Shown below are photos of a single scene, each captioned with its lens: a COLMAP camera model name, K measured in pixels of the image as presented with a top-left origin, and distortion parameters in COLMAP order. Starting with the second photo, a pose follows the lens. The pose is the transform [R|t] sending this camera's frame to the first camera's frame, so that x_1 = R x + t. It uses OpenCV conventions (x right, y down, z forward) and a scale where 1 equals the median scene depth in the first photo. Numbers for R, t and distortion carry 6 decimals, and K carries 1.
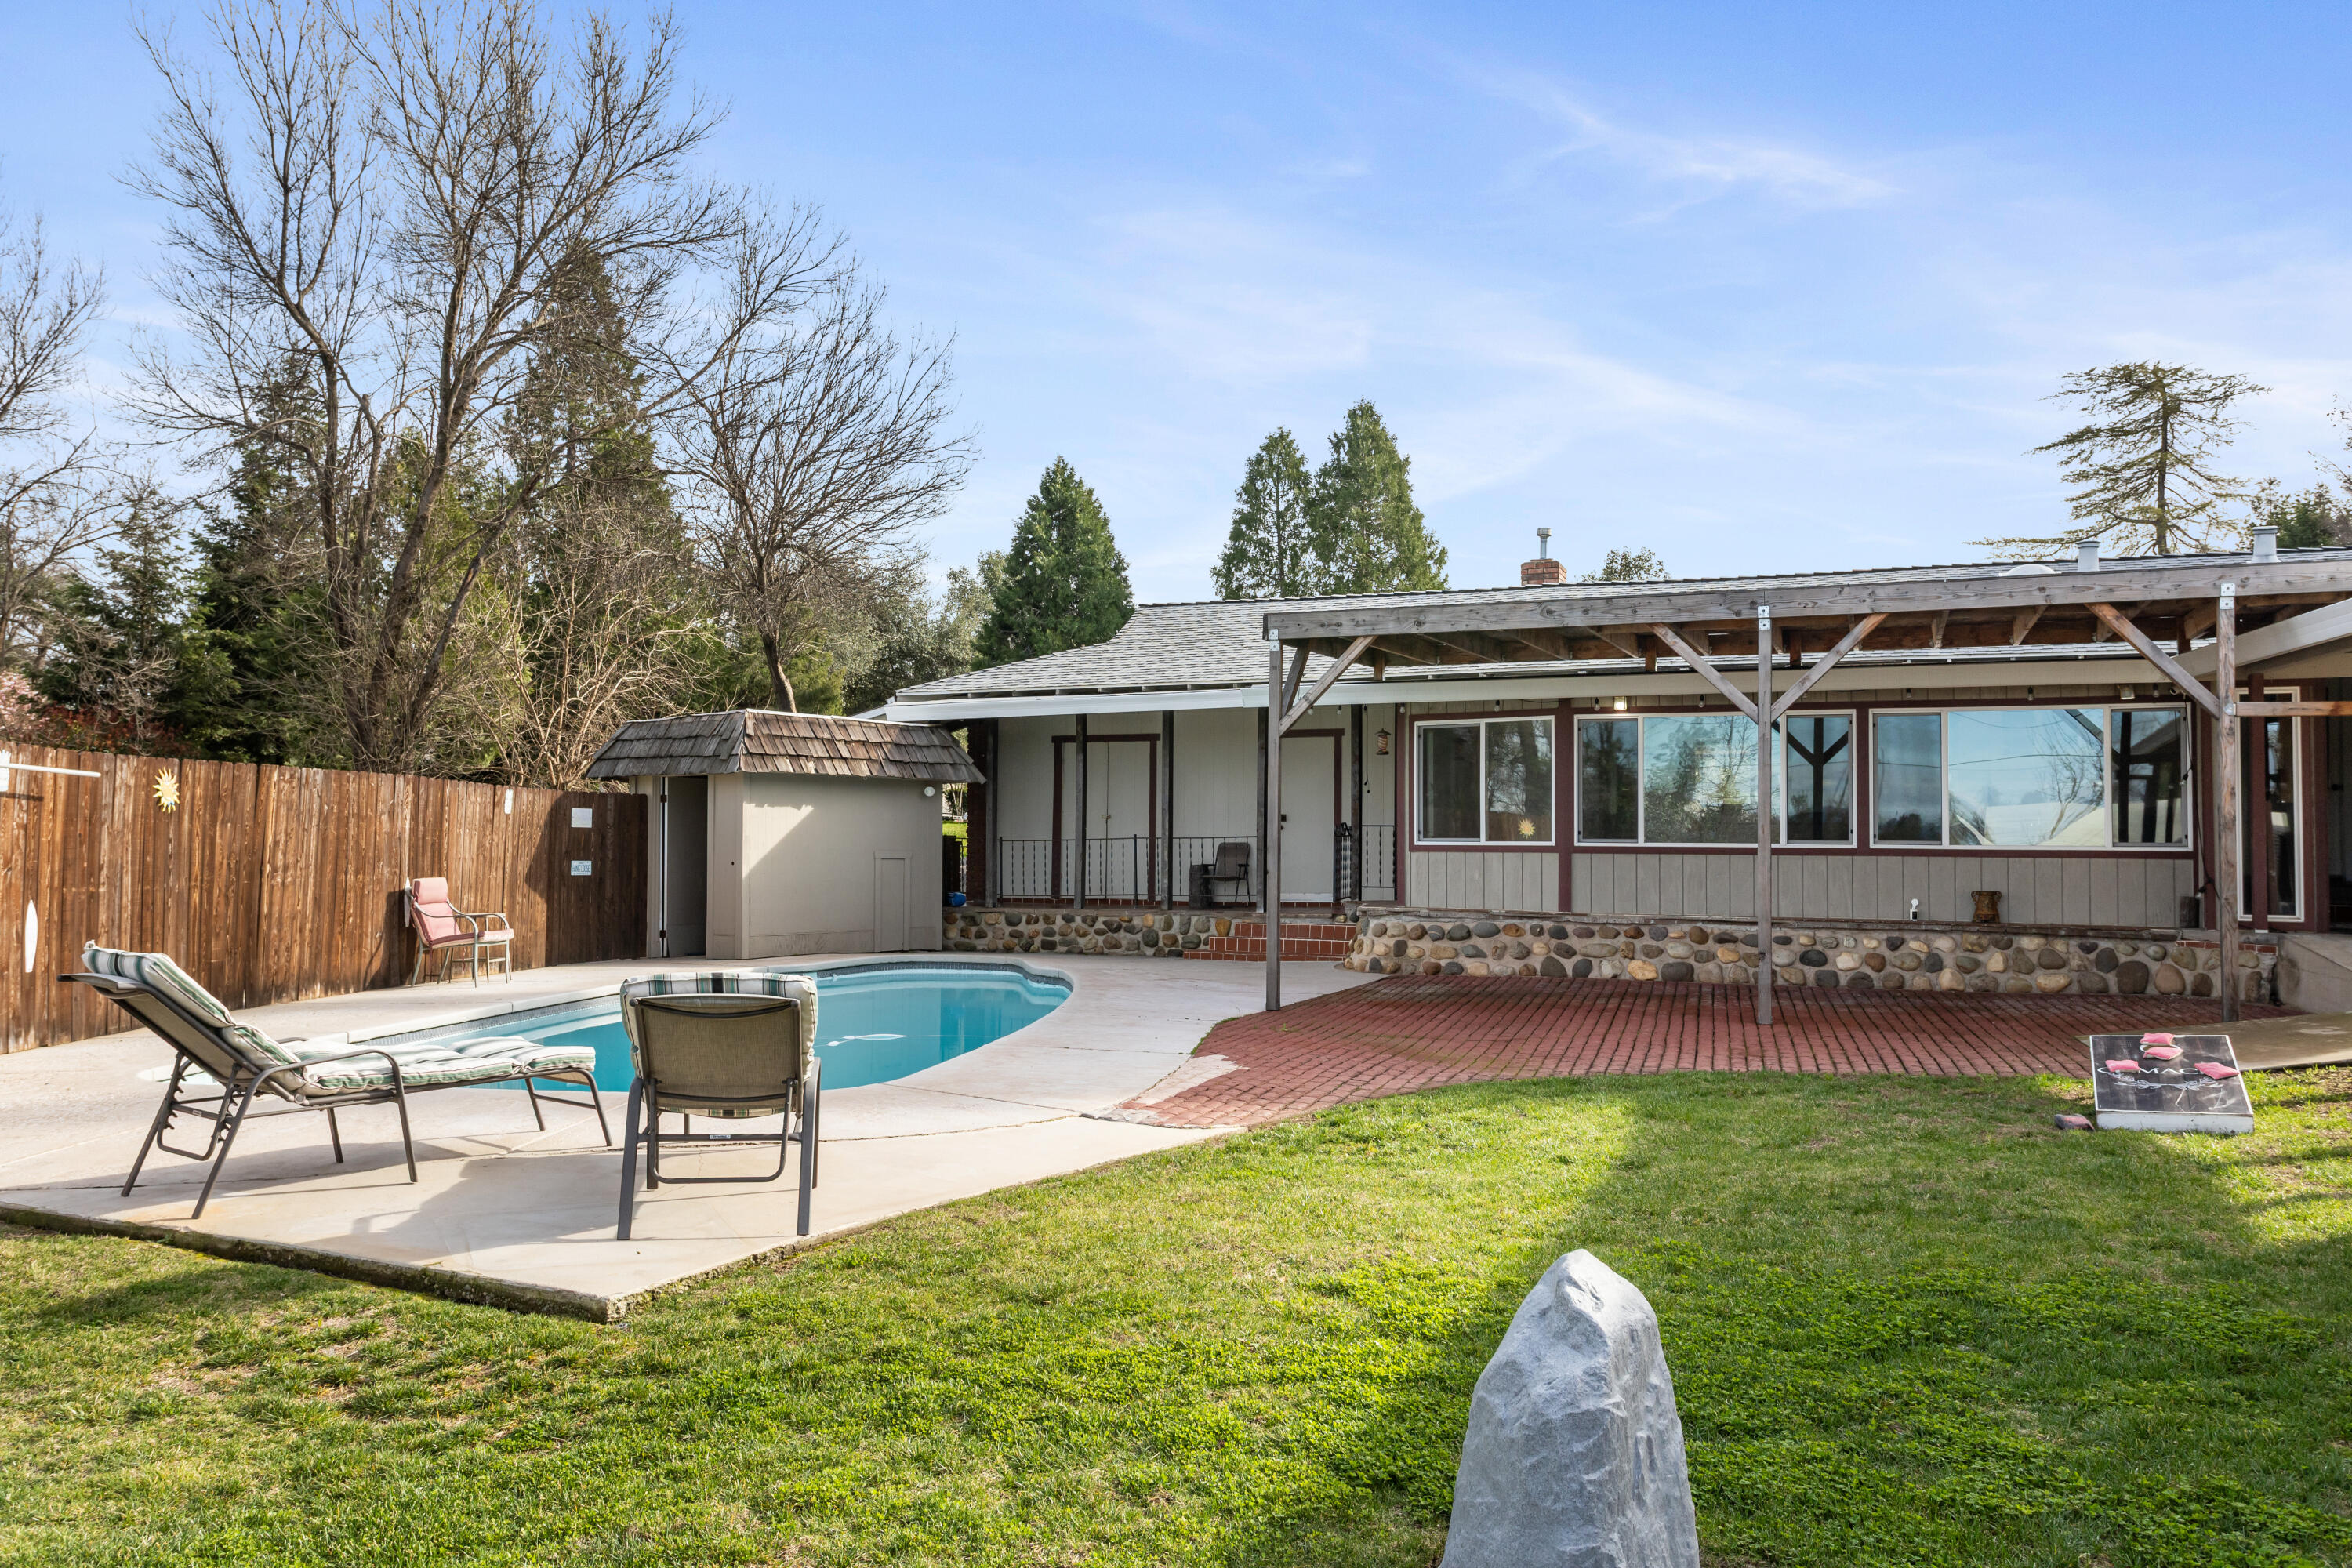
lens RADIAL K [[1692.2, 0, 1176.0], [0, 1692.2, 784.0], [0, 0, 1]] dist [0.006885, 0.041255]
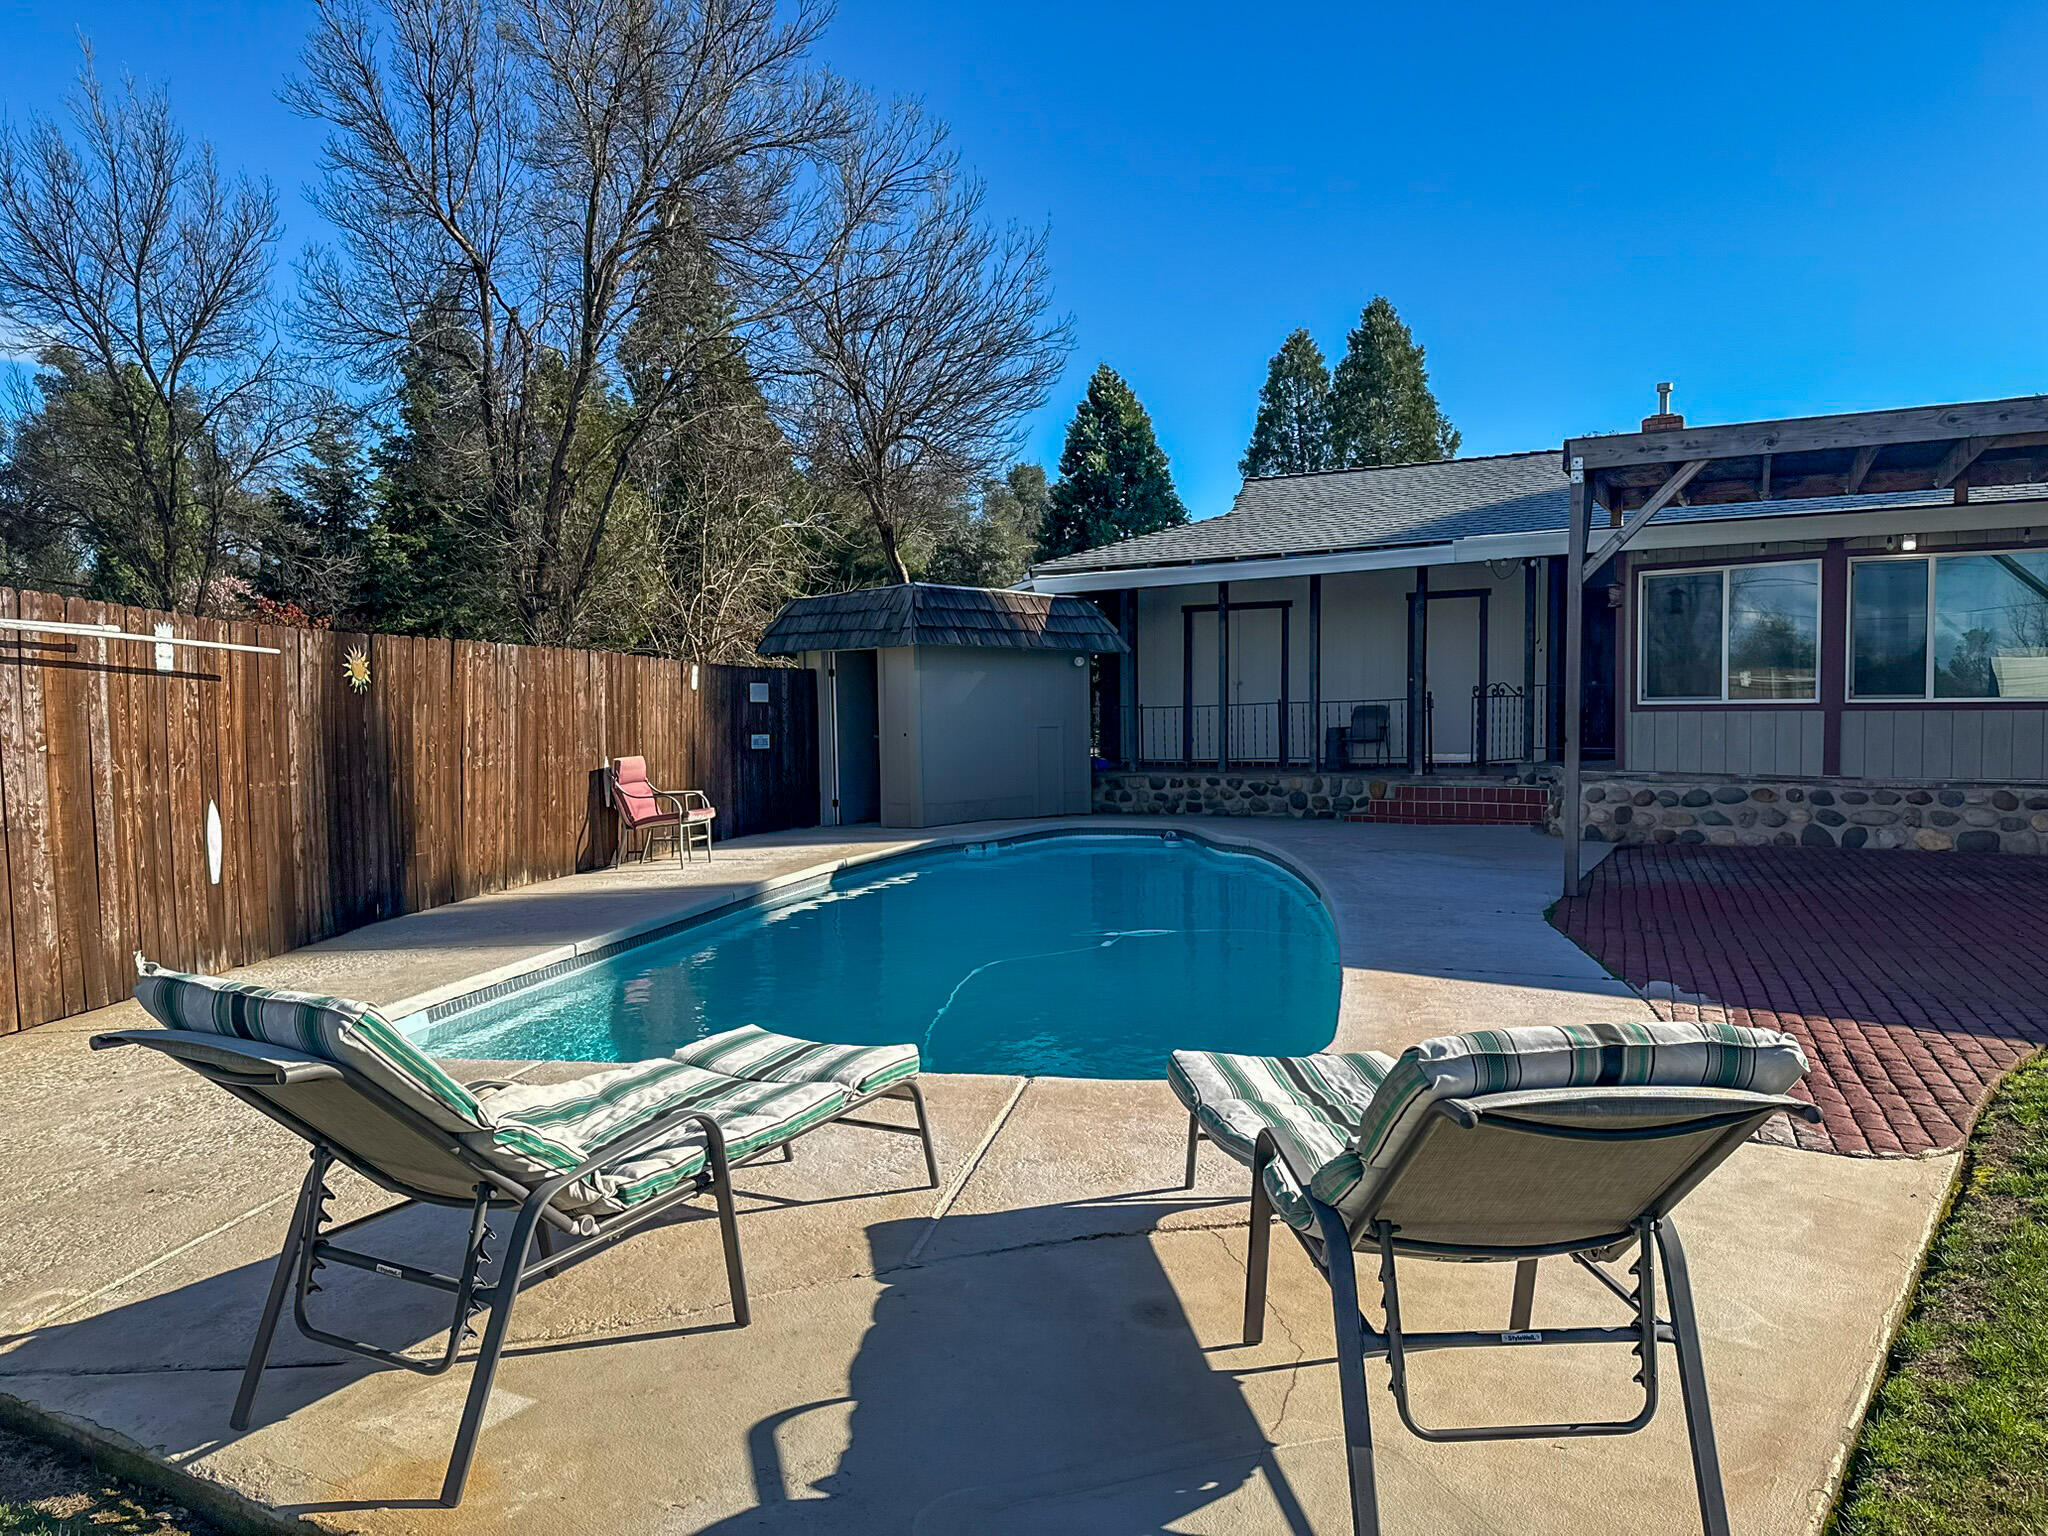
lens RADIAL K [[1283.9, 0, 1024.0], [0, 1283.9, 768.0], [0, 0, 1]] dist [0.124474, -0.130745]
pose [[0.997234, -0.013389, -0.073103, -0.129076], [0.019549, 0.996257, 0.084206, 0.002792], [0.071702, -0.085402, 0.993763, 0.224157]]
